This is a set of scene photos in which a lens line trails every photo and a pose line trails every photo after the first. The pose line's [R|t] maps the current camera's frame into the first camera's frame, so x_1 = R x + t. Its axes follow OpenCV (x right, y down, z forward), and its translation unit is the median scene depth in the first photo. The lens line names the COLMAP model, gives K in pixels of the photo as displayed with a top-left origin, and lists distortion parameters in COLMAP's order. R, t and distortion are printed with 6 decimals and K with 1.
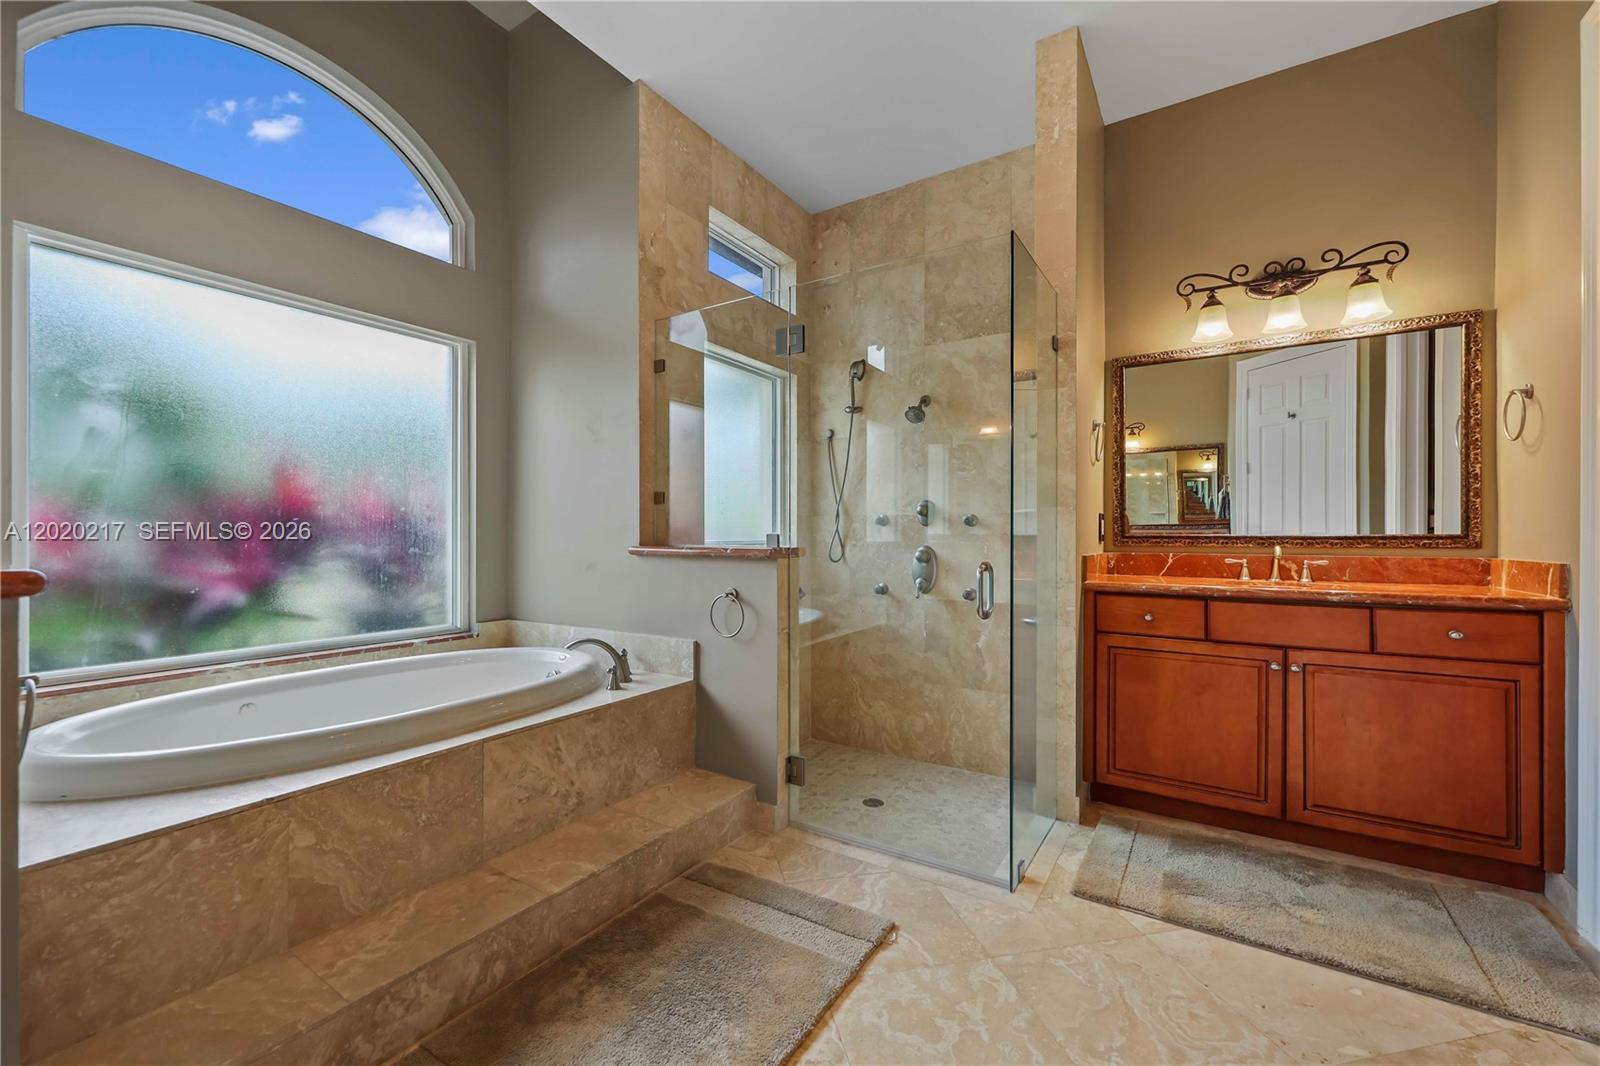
lens RADIAL K [[645.3, 0, 800.9], [0, 645.3, 534.6], [0, 0, 1]] dist [0.001201, 0.000155]
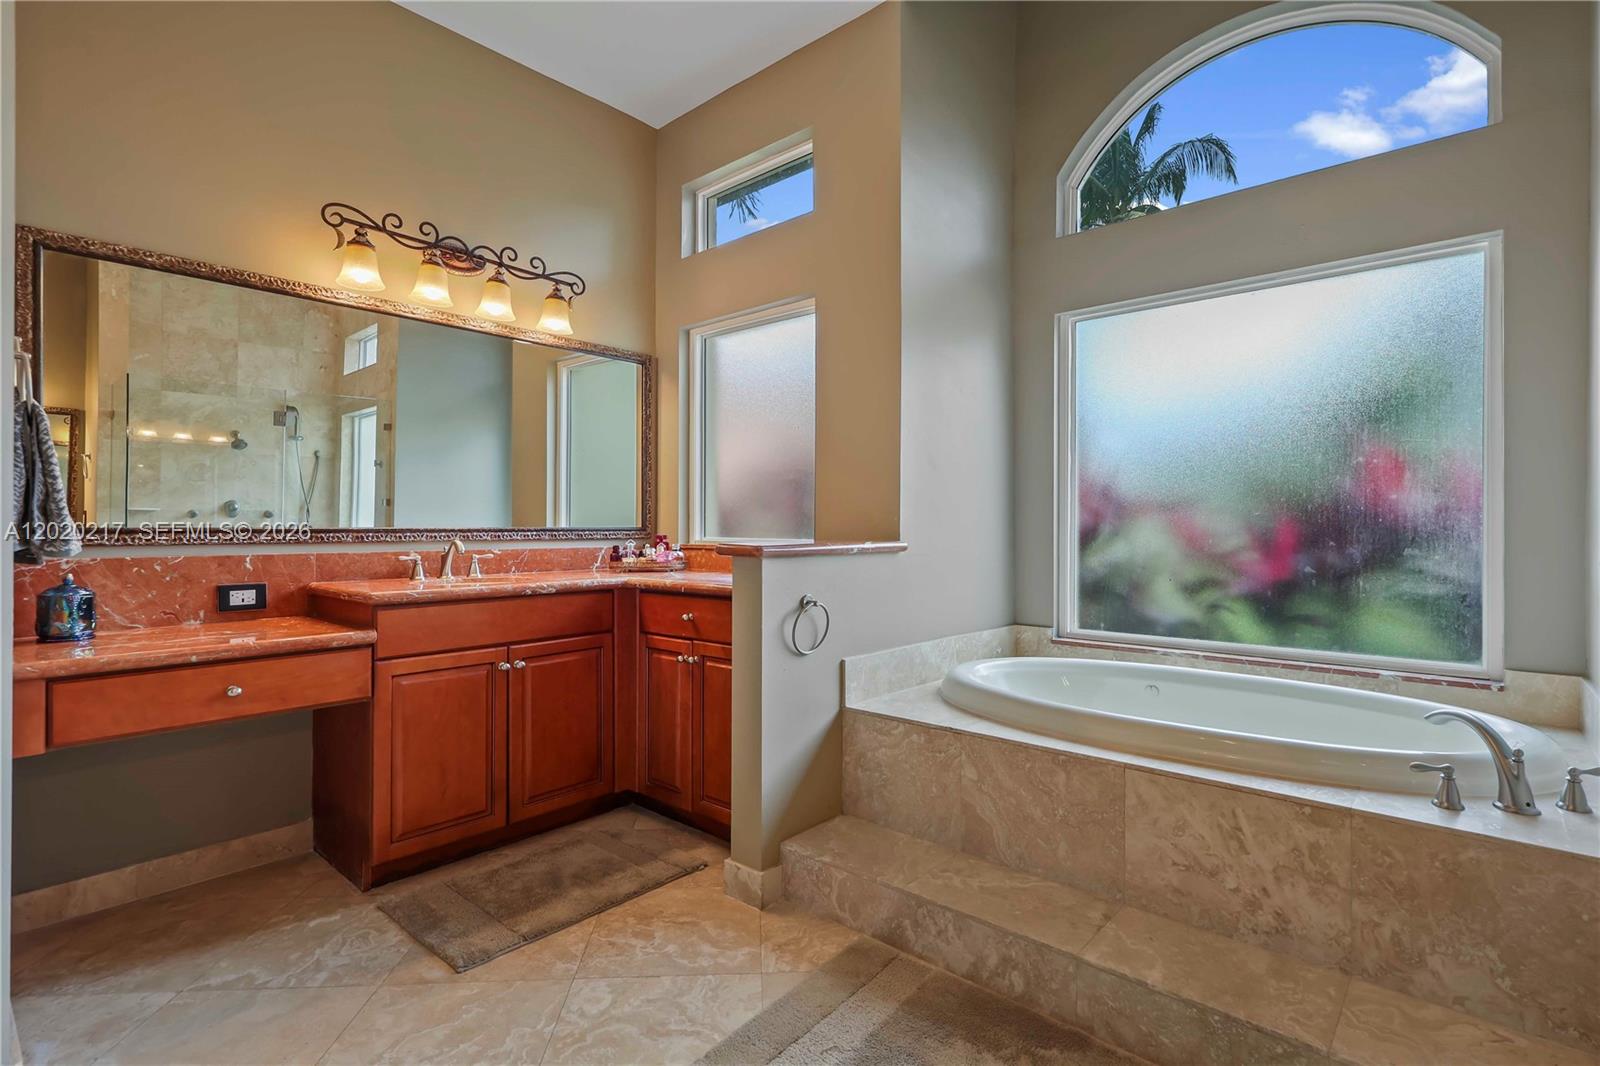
lens RADIAL K [[768.7, 0, 799.7], [0, 768.7, 527.5], [0, 0, 1]] dist [0.000998, -0.000350]
pose [[-0.157681, -0.002138, -0.987488, 0.567080], [-0.004260, 0.999990, -0.001485, 0.000588], [0.987481, 0.003973, -0.157688, 0.678969]]
